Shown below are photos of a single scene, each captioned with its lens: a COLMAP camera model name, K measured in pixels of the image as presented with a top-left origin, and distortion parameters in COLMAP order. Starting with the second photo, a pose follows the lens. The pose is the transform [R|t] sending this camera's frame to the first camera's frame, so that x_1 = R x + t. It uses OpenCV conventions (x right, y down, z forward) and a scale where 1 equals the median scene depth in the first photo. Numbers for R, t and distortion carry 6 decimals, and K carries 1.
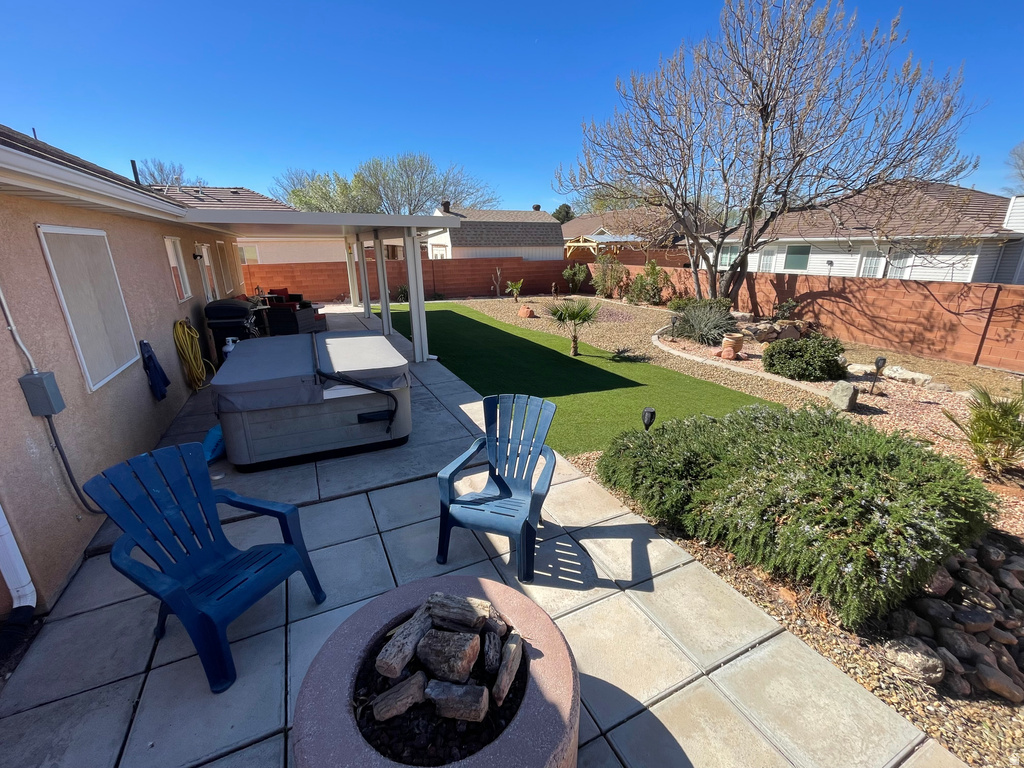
lens RADIAL K [[436.2, 0, 513.4], [0, 436.2, 384.1], [0, 0, 1]] dist [-0.002195, 0.000492]
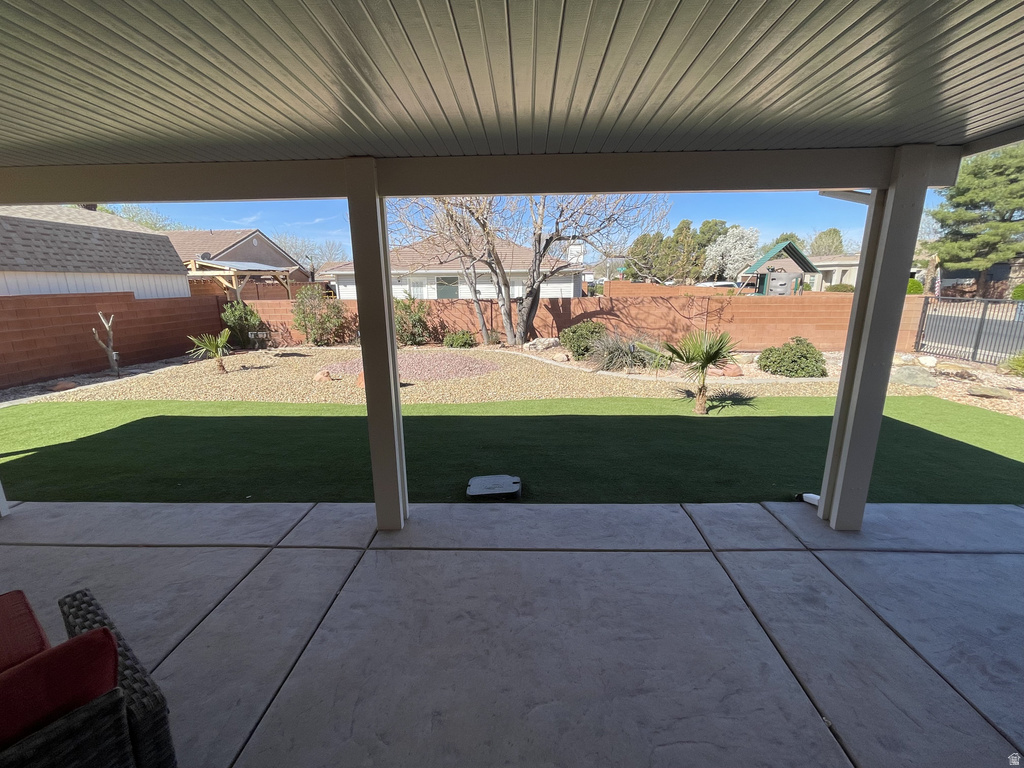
lens RADIAL K [[436.2, 0, 510.7], [0, 436.2, 386.9], [0, 0, 1]] dist [-0.002195, 0.000492]
pose [[0.470218, -0.201756, 0.859180, -0.416157], [0.272199, 0.959213, 0.076276, -0.174841], [-0.839525, 0.198002, 0.505957, 0.667197]]
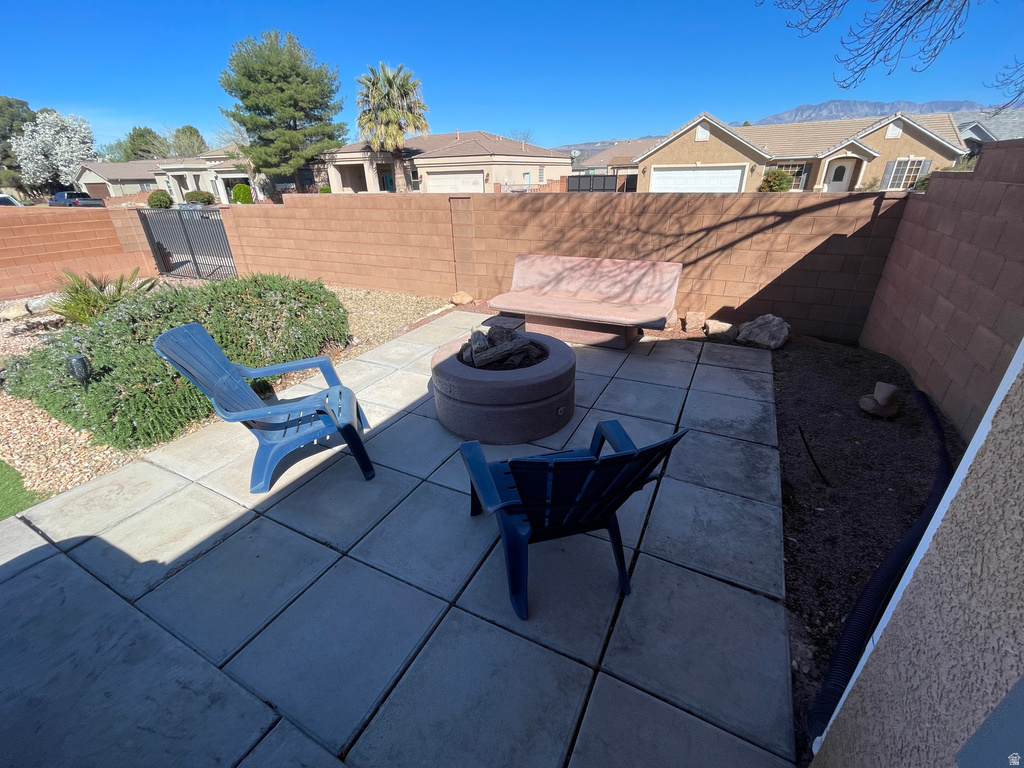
lens RADIAL K [[436.2, 0, 508.9], [0, 436.2, 385.0], [0, 0, 1]] dist [-0.002195, 0.000492]
pose [[-0.590656, -0.327498, 0.737476, -0.381314], [0.276333, 0.776580, 0.566183, -0.152269], [-0.758133, 0.538208, -0.368193, 0.591202]]
